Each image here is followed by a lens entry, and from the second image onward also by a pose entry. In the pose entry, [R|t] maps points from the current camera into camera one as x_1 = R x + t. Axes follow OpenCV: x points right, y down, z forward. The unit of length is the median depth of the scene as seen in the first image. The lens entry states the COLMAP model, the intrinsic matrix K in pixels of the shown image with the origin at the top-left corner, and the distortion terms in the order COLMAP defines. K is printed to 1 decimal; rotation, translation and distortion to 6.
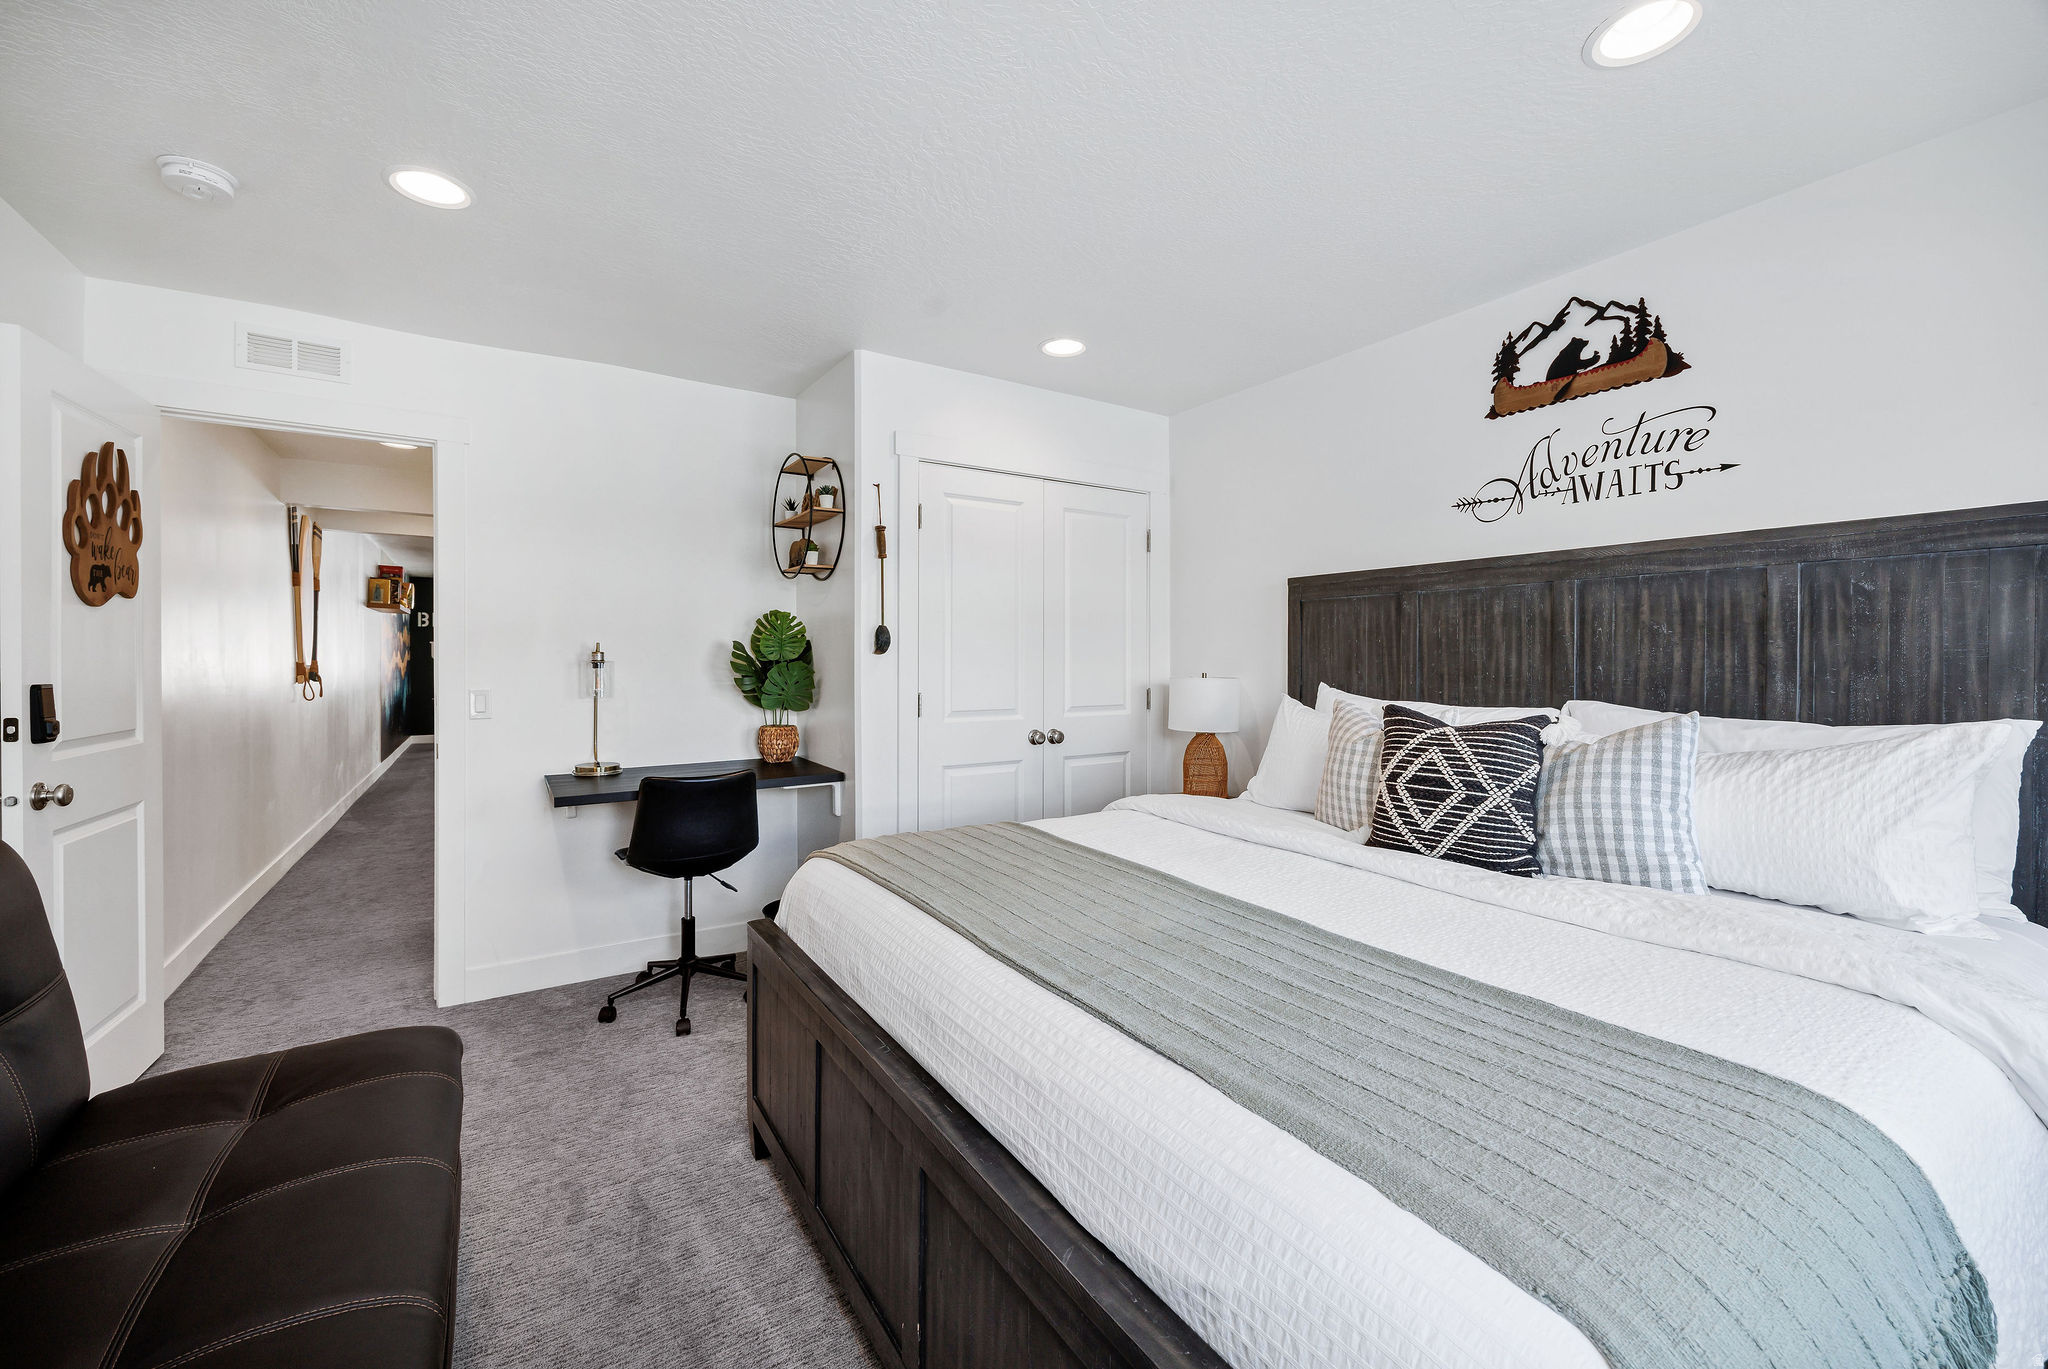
lens RADIAL K [[807.0, 0, 1021.1], [0, 807.0, 668.0], [0, 0, 1]] dist [0.001678, 0.000056]
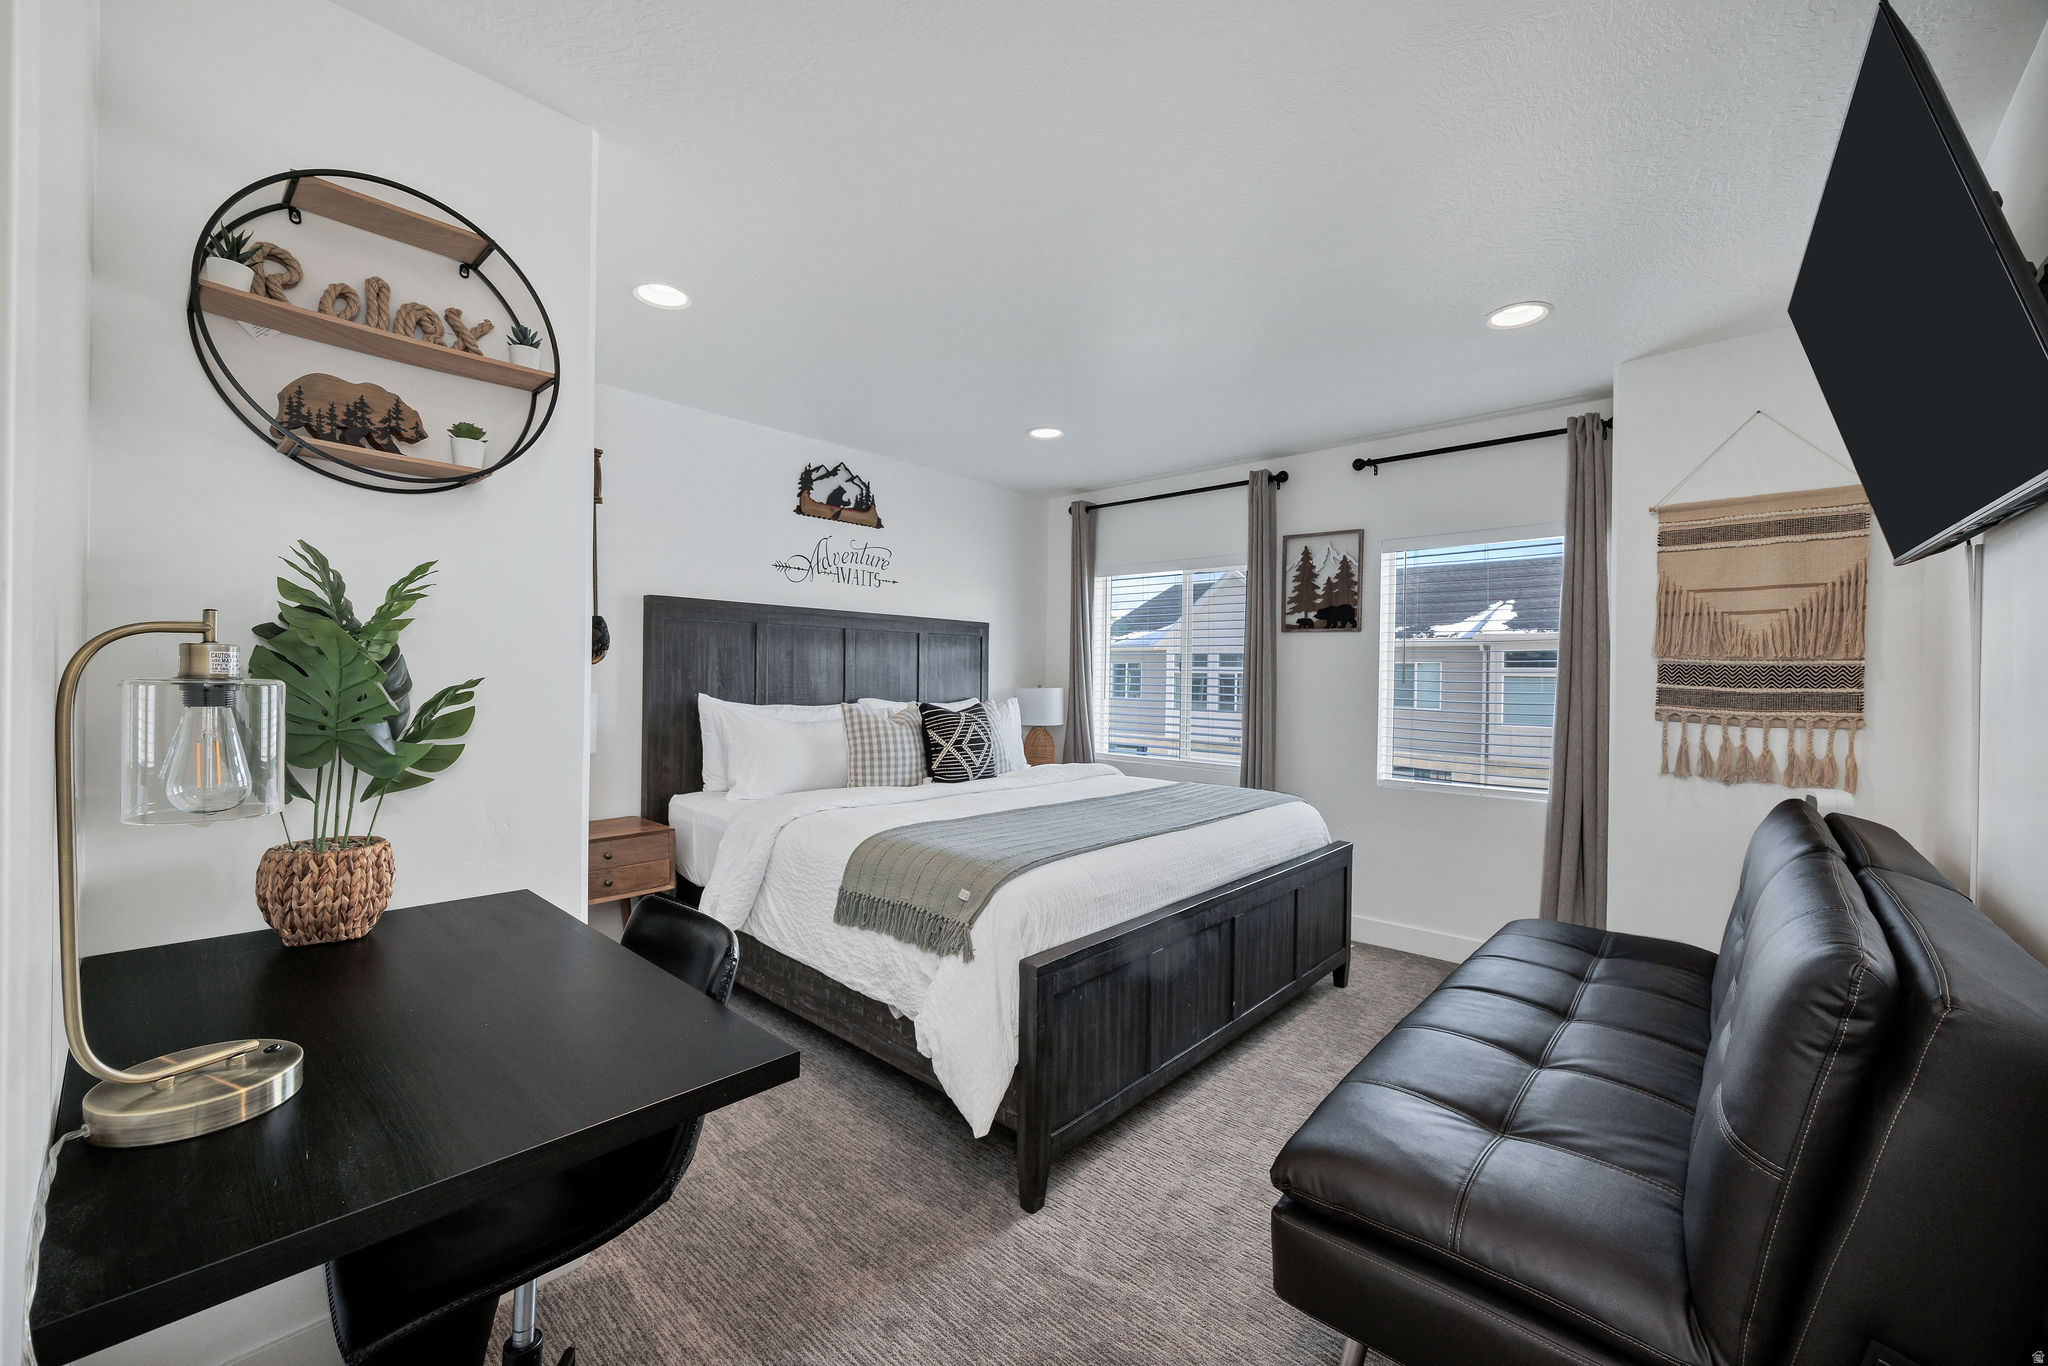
lens RADIAL K [[807.0, 0, 1021.4], [0, 807.0, 680.0], [0, 0, 1]] dist [0.001678, 0.000056]
pose [[-0.255484, -0.016742, 0.966668, -1.078664], [-0.008016, 0.999852, 0.015198, -0.027899], [-0.966780, -0.003866, -0.255581, 1.075317]]
